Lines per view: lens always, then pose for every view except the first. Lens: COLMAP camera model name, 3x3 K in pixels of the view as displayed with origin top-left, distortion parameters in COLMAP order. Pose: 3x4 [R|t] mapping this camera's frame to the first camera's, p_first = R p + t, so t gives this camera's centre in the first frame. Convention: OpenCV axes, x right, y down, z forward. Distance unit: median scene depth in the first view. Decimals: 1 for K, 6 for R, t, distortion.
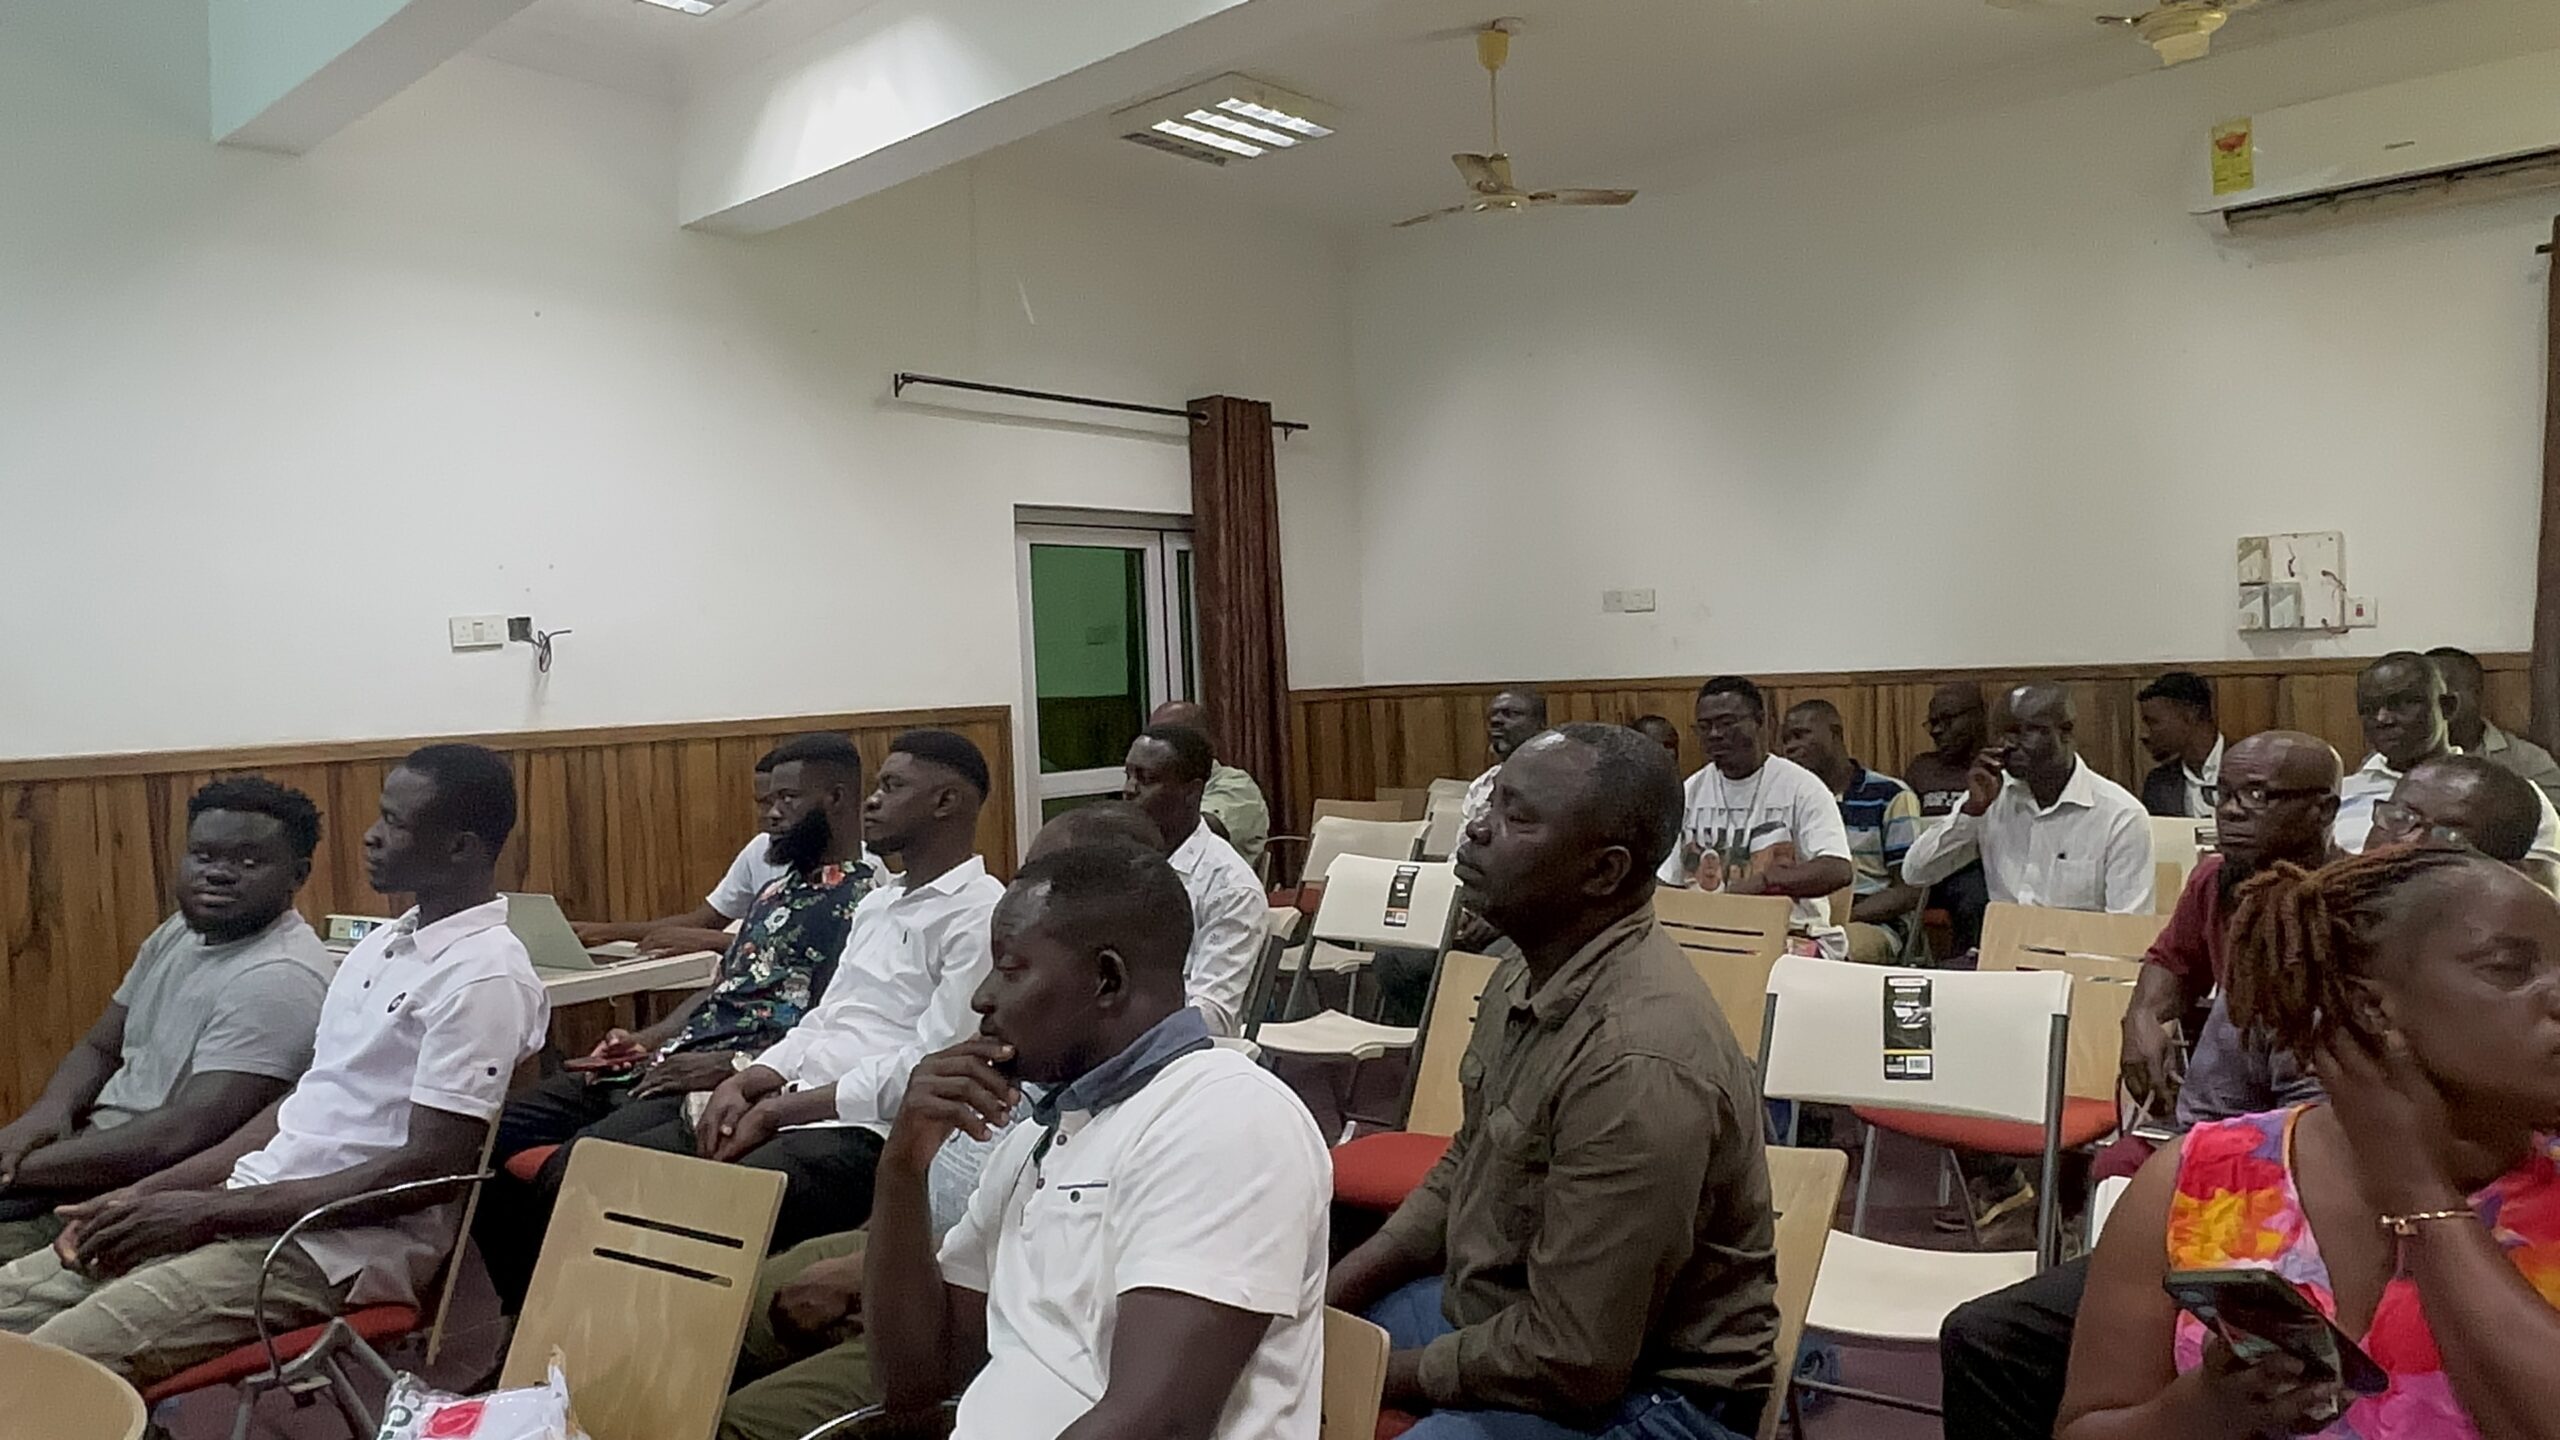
lens RADIAL K [[1734.6, 0, 1276.1], [0, 1734.6, 719.4], [0, 0, 1]] dist [-0.007219, 0.006323]
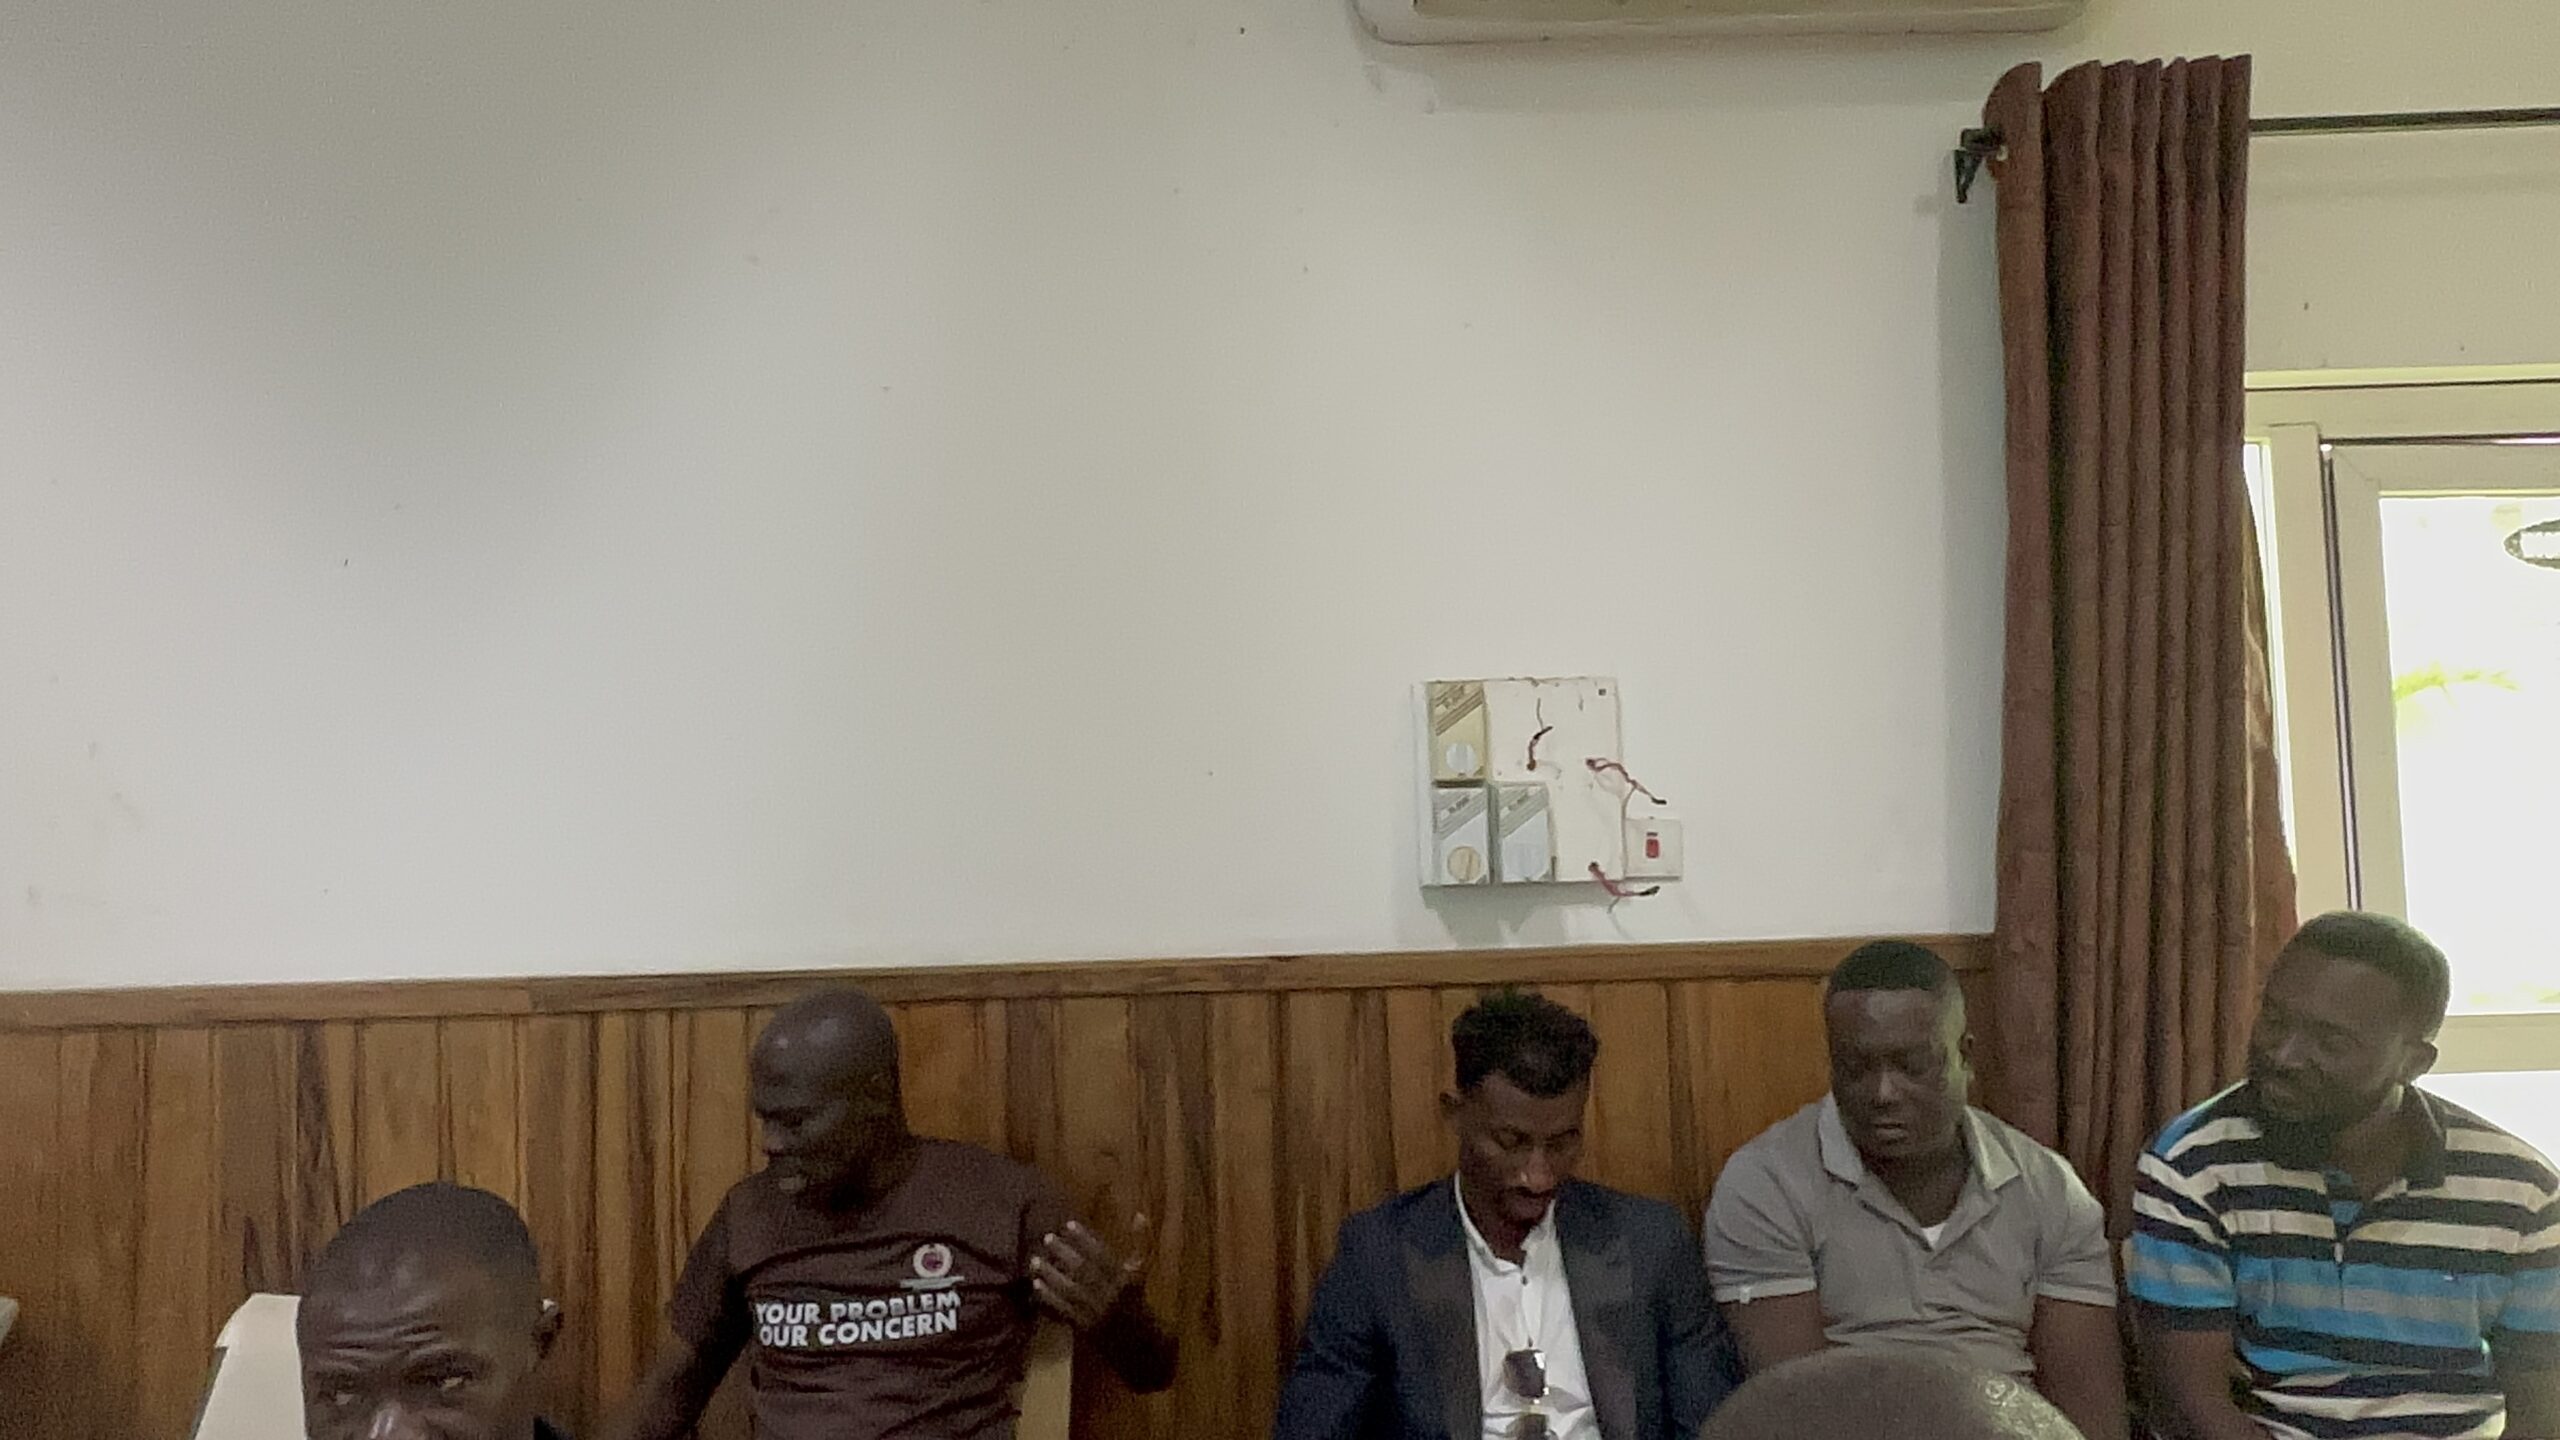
lens RADIAL K [[1734.6, 0, 1250.1], [0, 1734.6, 723.2], [0, 0, 1]] dist [-0.007219, 0.006323]
pose [[0.727567, 0.051020, 0.684137, 0.216438], [0.022046, 0.994977, -0.097647, -0.051967], [-0.685682, 0.086128, 0.722787, 0.724823]]
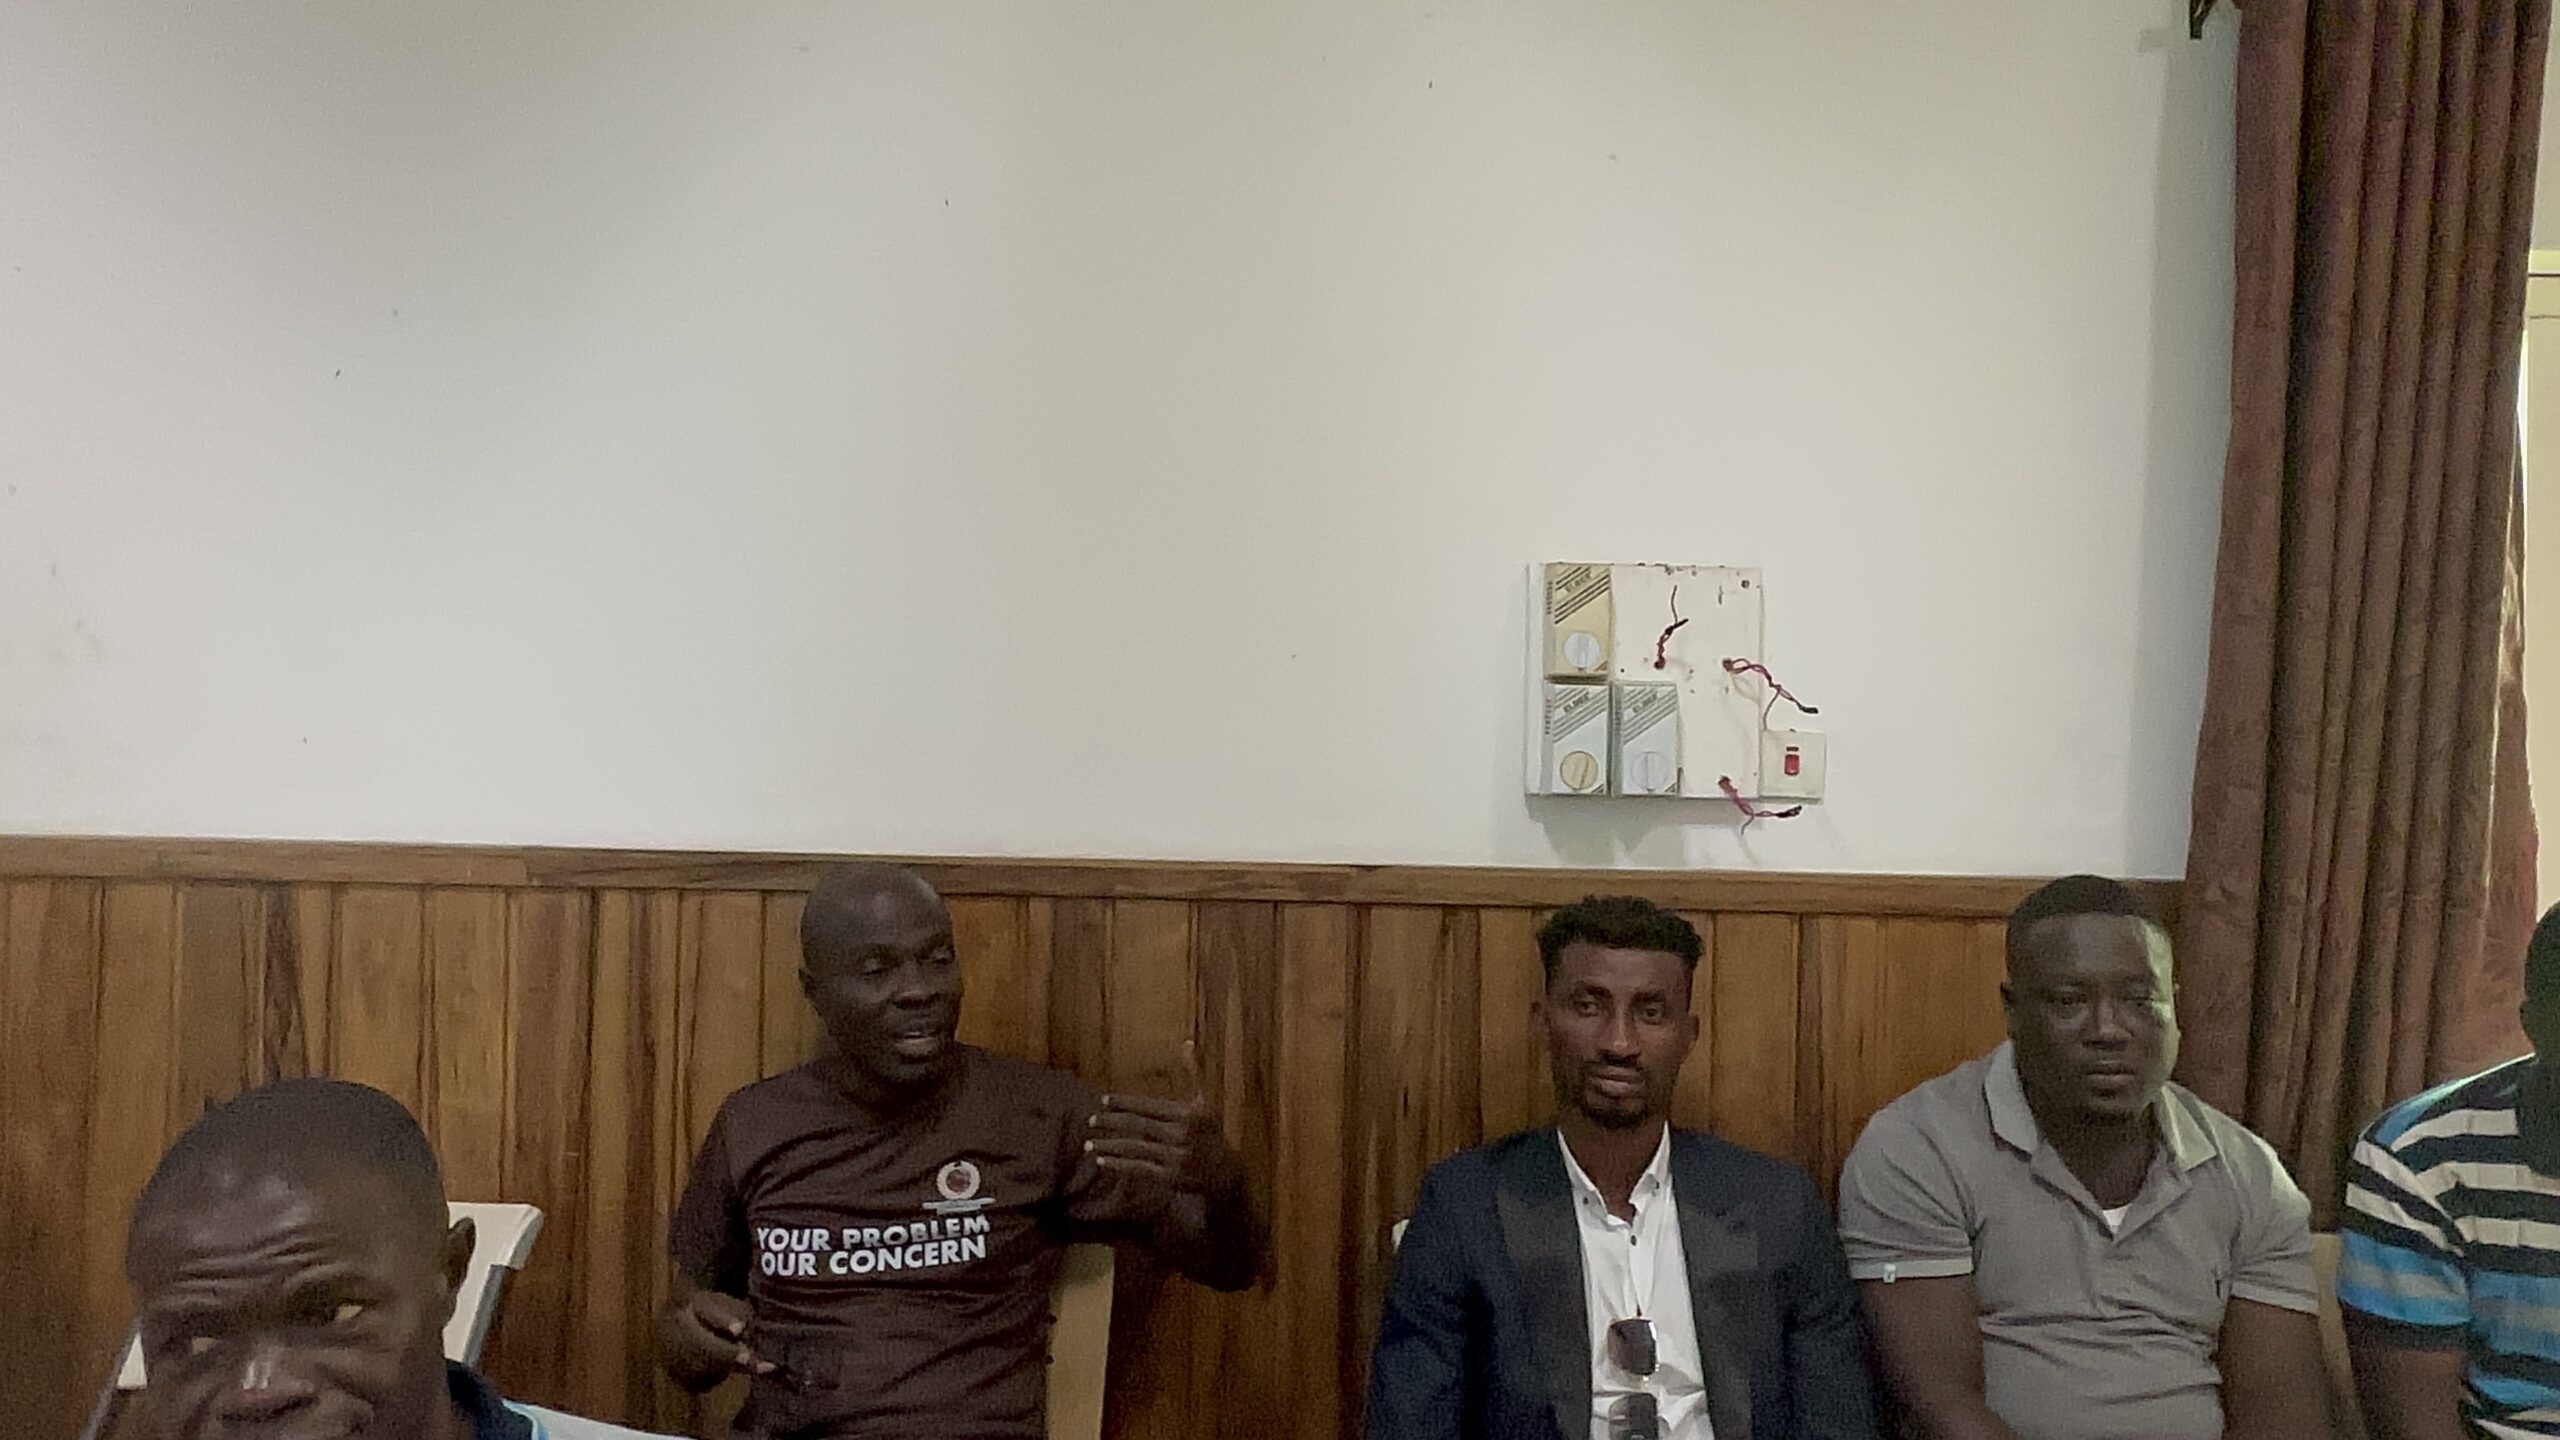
lens RADIAL K [[1734.6, 0, 1248.2], [0, 1734.6, 731.5], [0, 0, 1]] dist [-0.007219, 0.006323]
pose [[0.740975, 0.054570, 0.669312, 0.245877], [-0.027706, 0.998328, -0.050724, -0.044983], [-0.670961, 0.019041, 0.741248, 0.773311]]
